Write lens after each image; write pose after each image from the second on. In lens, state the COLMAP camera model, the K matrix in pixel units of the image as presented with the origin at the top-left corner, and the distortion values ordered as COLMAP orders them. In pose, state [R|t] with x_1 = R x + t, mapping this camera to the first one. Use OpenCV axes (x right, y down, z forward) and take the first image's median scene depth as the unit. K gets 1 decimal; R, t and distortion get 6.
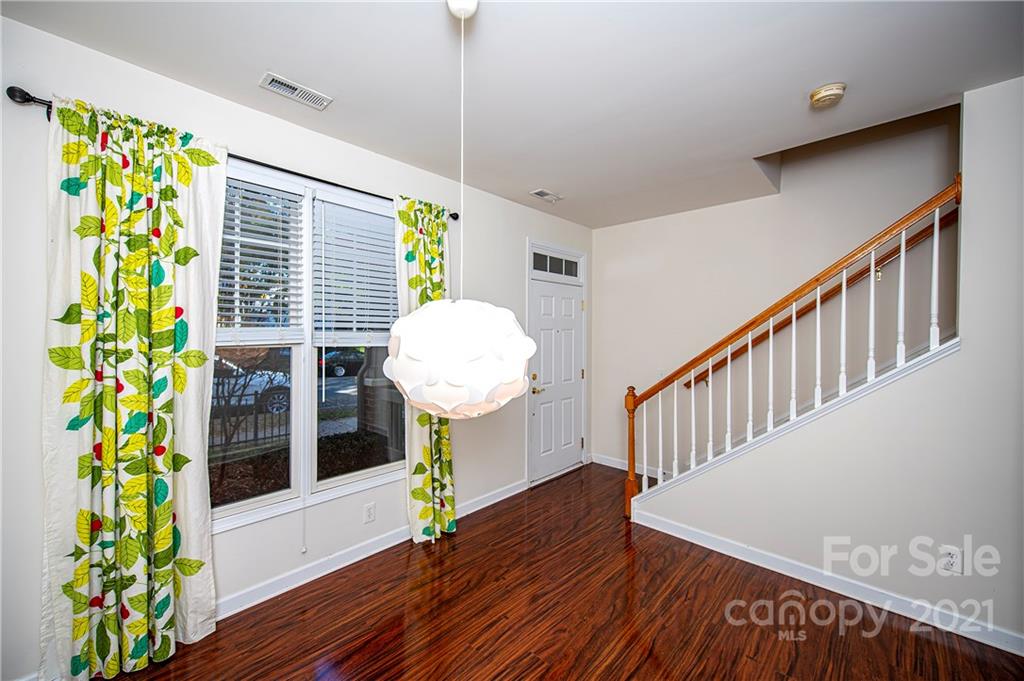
lens RADIAL K [[403.6, 0, 515.5], [0, 403.6, 336.0], [0, 0, 1]] dist [0.007219, -0.000110]
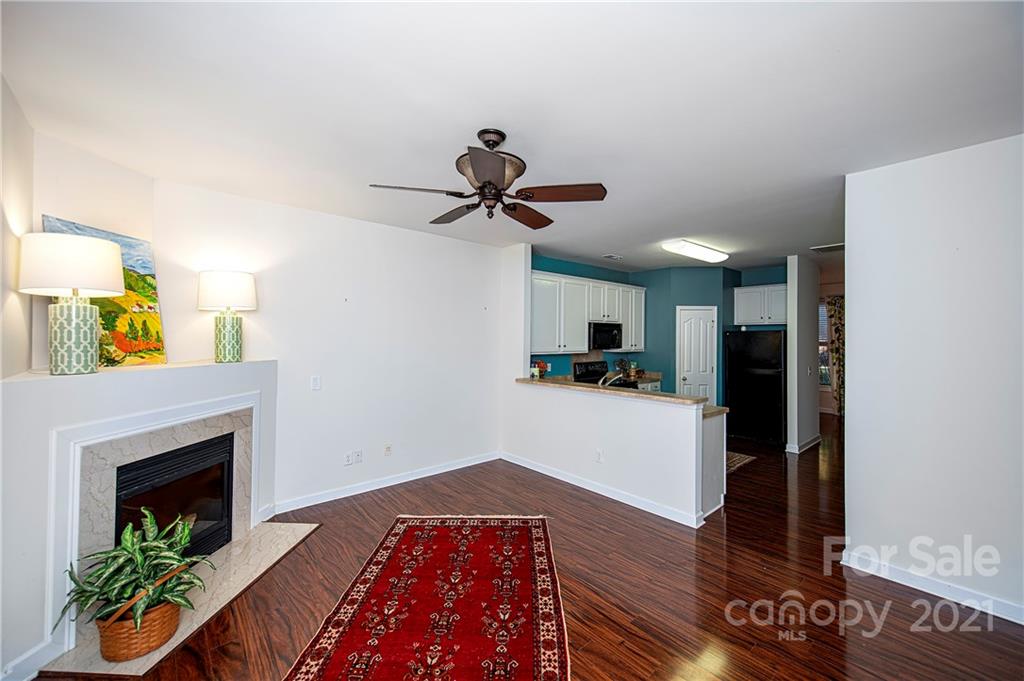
lens RADIAL K [[403.6, 0, 515.5], [0, 403.6, 336.0], [0, 0, 1]] dist [0.007219, -0.000110]
pose [[-0.107616, -0.011131, -0.994130, 2.842936], [-0.013001, 0.999868, -0.009788, 0.006759], [0.994108, 0.011872, -0.107747, -0.946583]]
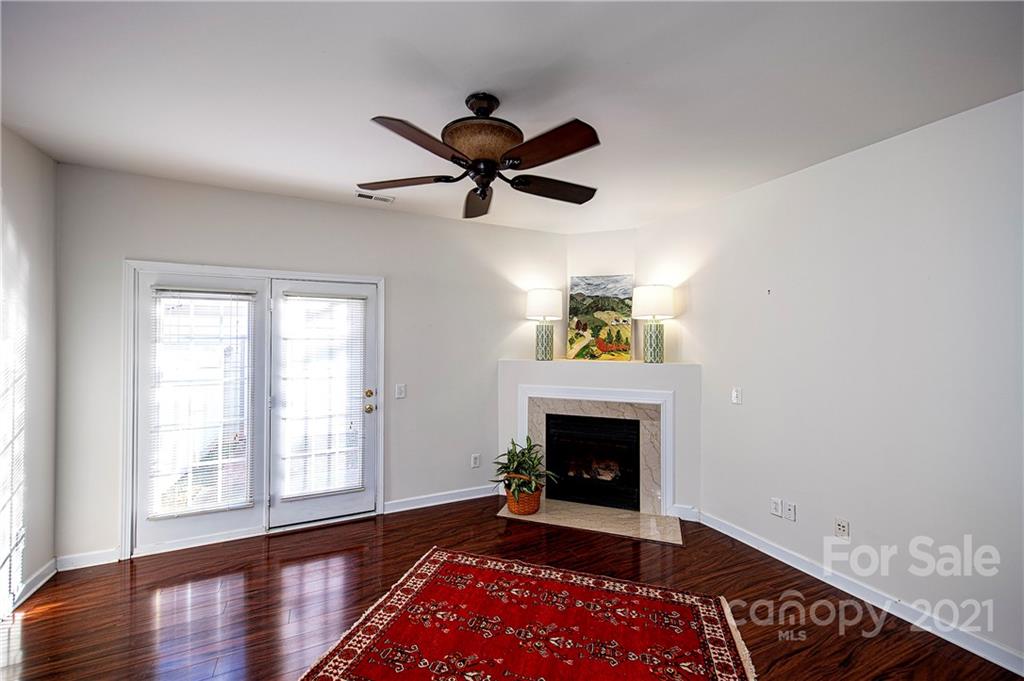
lens RADIAL K [[403.6, 0, 515.5], [0, 403.6, 336.0], [0, 0, 1]] dist [0.007219, -0.000110]
pose [[-0.928567, -0.003718, 0.371147, 1.789966], [-0.006044, 0.999969, -0.005106, 0.001329], [-0.371117, -0.006984, -0.928560, -0.483188]]
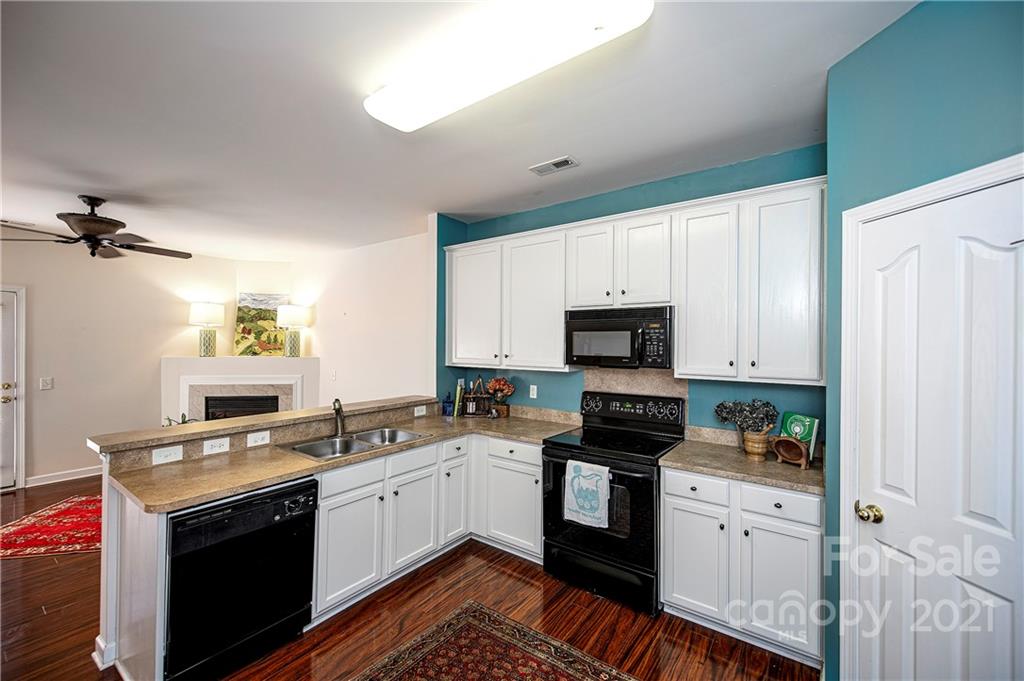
lens RADIAL K [[414.6, 0, 521.8], [0, 414.6, 341.1], [0, 0, 1]] dist [0.001250, -0.000103]
pose [[-0.992218, -0.010406, -0.124076, 1.046079], [-0.010610, 0.999943, 0.000984, -0.010803], [0.124059, 0.002293, -0.992272, 0.214446]]
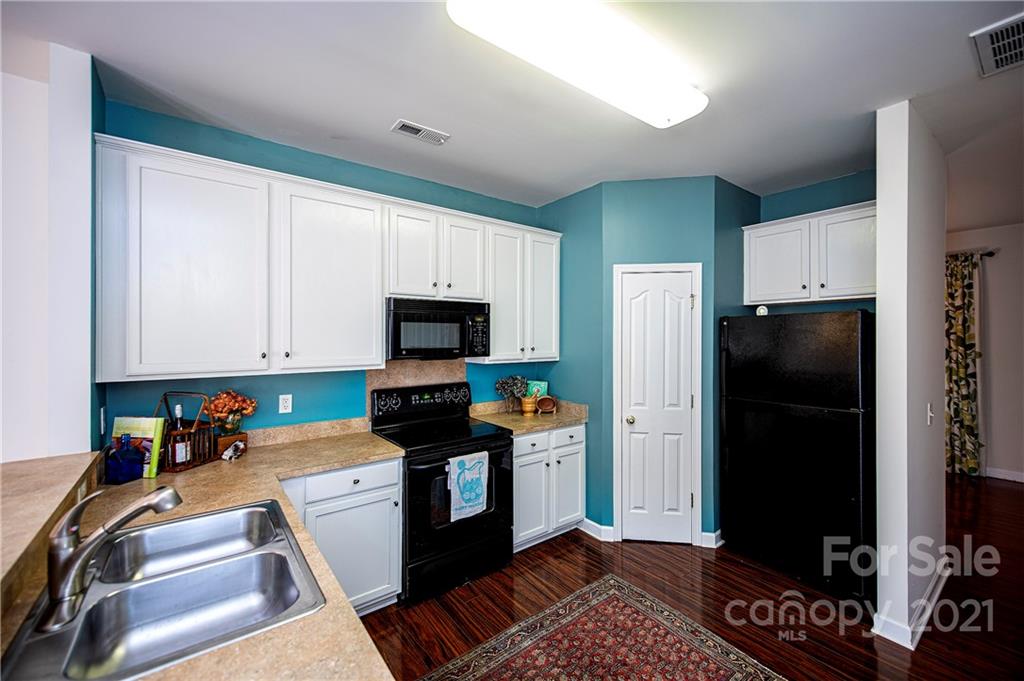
lens RADIAL K [[403.6, 0, 515.5], [0, 403.6, 336.0], [0, 0, 1]] dist [0.007219, -0.000110]
pose [[-0.173369, -0.003076, -0.984852, 1.607037], [-0.007095, 0.999973, -0.001874, -0.004310], [0.984831, 0.006663, -0.173386, -0.375709]]
